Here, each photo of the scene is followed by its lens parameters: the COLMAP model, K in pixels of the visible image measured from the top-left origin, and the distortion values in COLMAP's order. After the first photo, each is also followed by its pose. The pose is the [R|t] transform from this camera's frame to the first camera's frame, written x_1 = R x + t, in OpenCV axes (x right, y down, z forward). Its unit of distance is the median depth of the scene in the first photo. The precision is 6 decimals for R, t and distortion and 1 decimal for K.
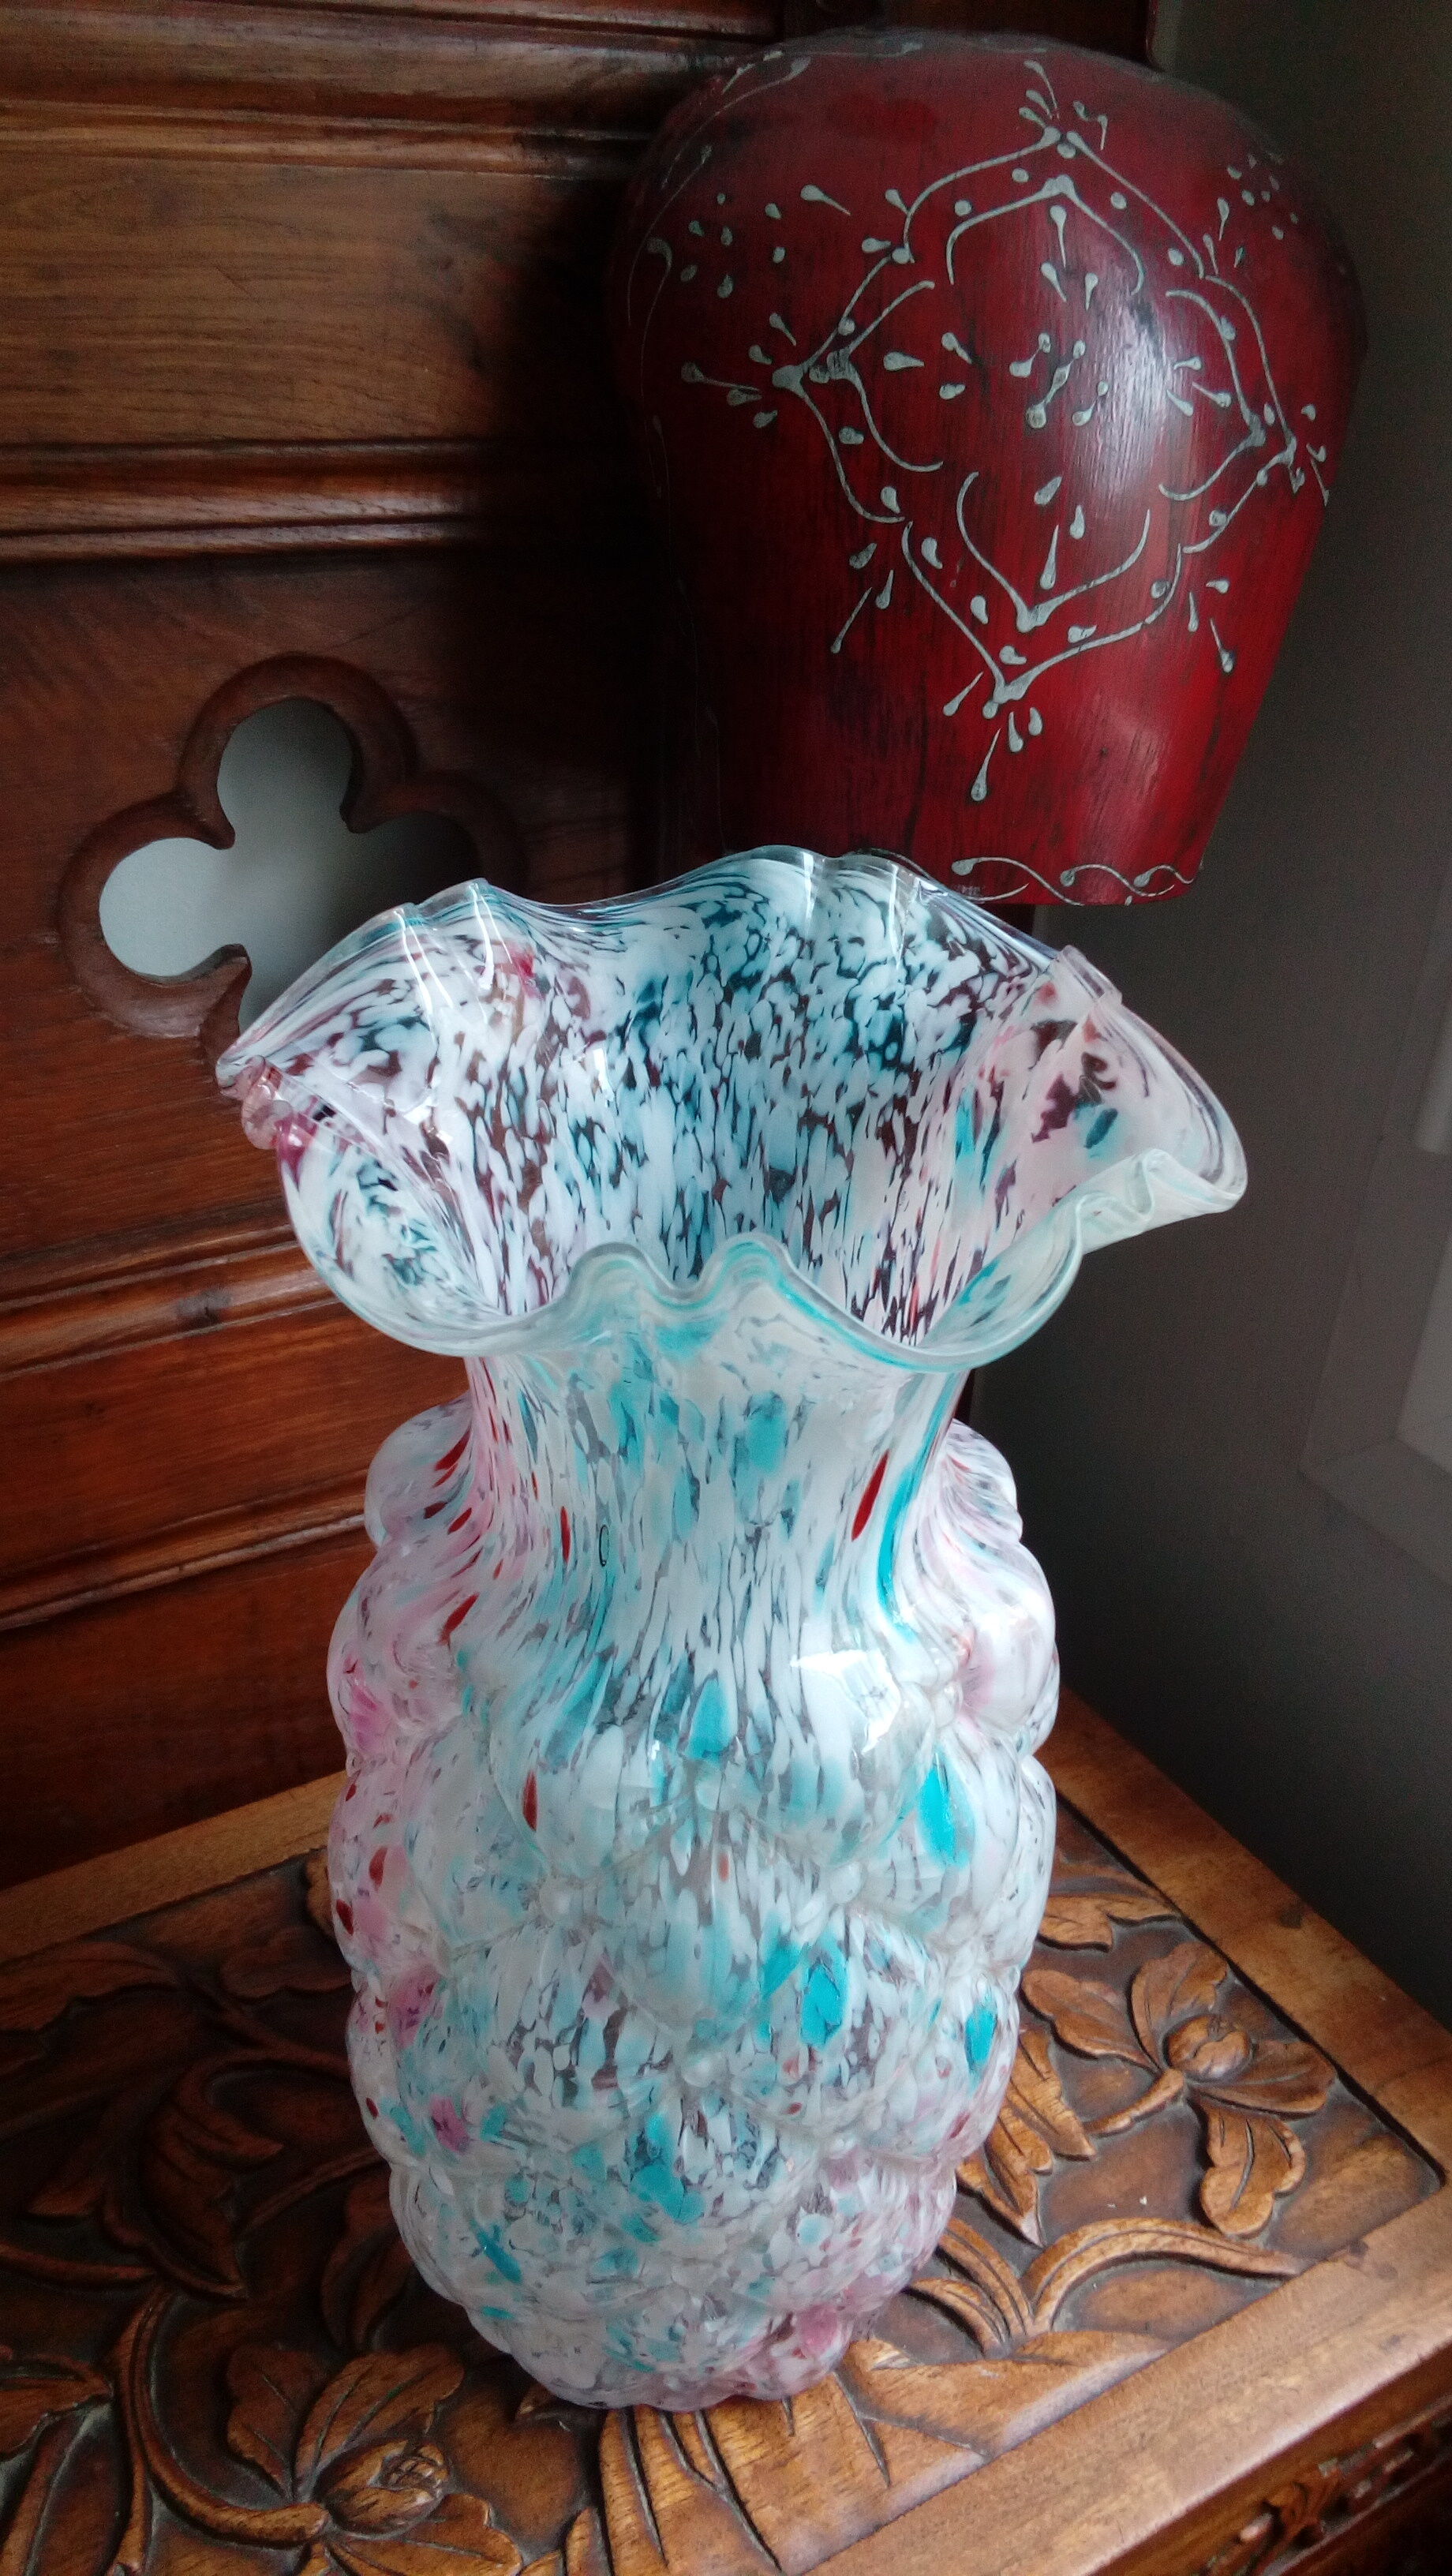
lens RADIAL K [[2037.1, 0, 720.6], [0, 2037.1, 1280.9], [0, 0, 1]] dist [0.112369, -0.029155]
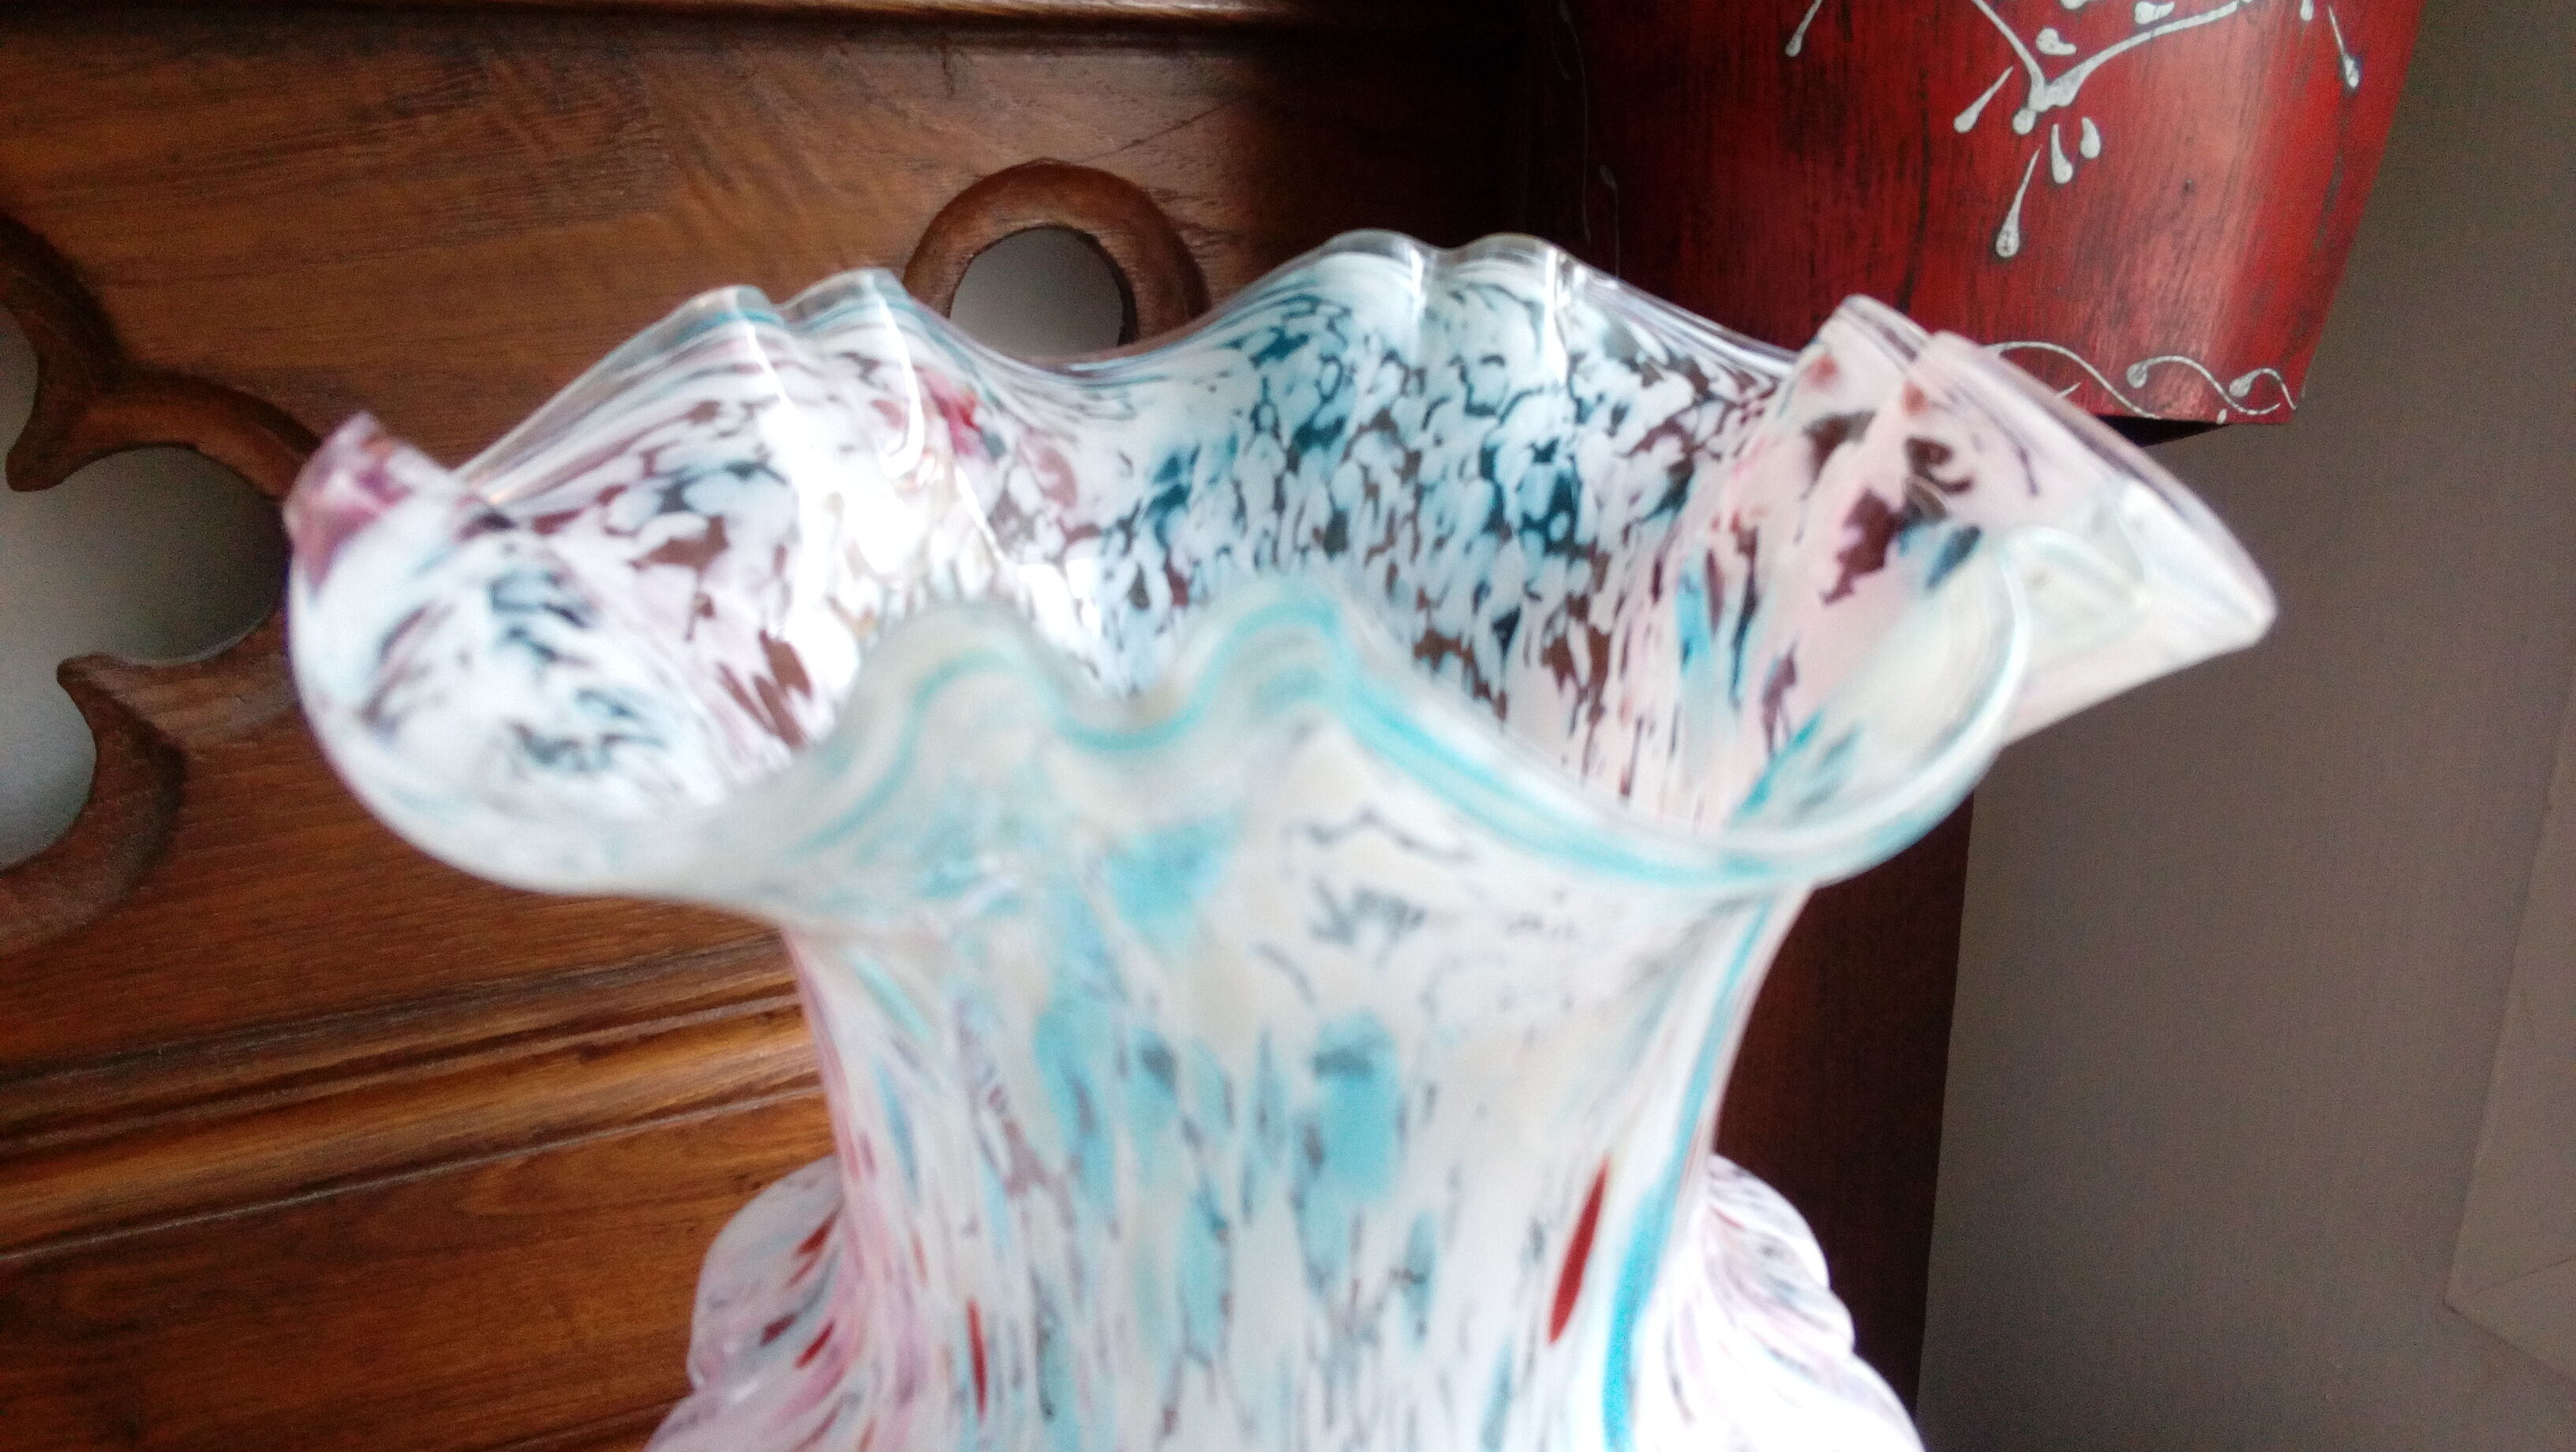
lens RADIAL K [[2037.1, 0, 1321.3], [0, 2037.1, 716.8], [0, 0, 1]] dist [0.112369, -0.029155]
pose [[0.999028, -0.040806, -0.016673, 0.020093], [0.036668, 0.979226, -0.199431, 0.064685], [0.024465, 0.198626, 0.979770, 0.409631]]
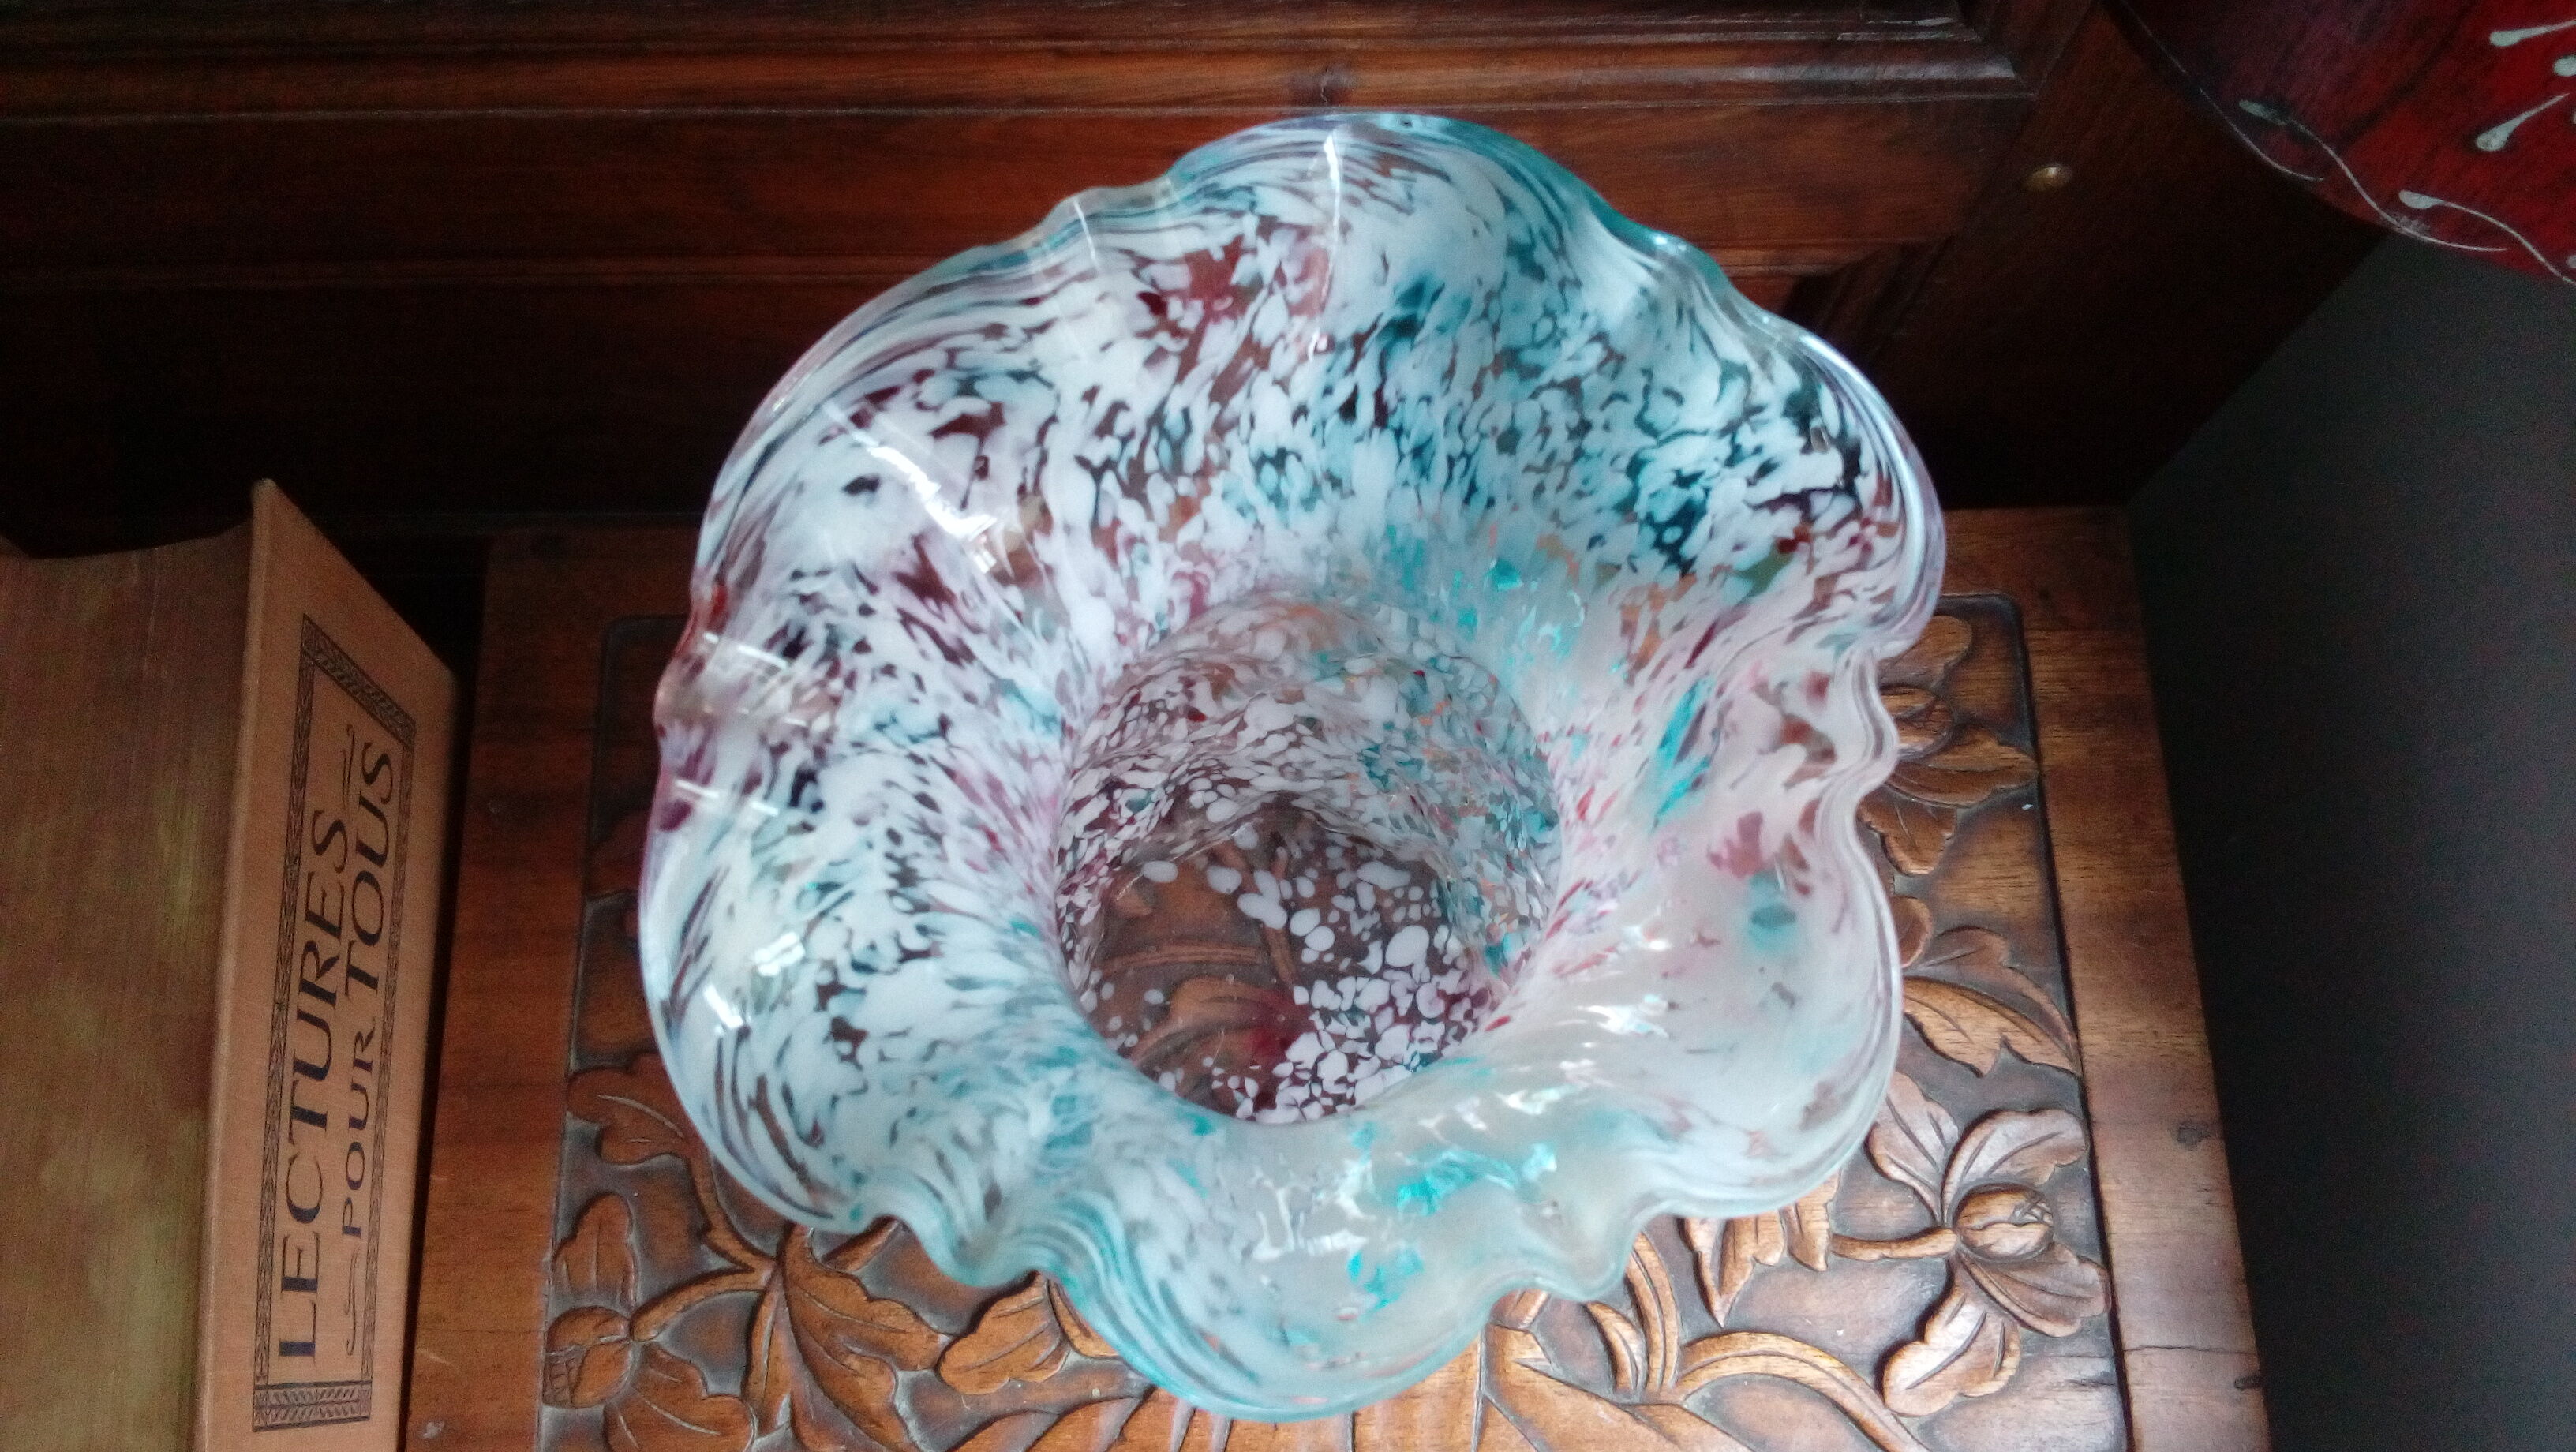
lens RADIAL K [[2037.1, 0, 1303.2], [0, 2037.1, 723.9], [0, 0, 1]] dist [0.112369, -0.029155]
pose [[0.903709, 0.397717, -0.158531, 0.108280], [-0.189164, 0.703069, 0.685500, -0.543871], [0.384093, -0.589504, 0.710604, 0.398269]]
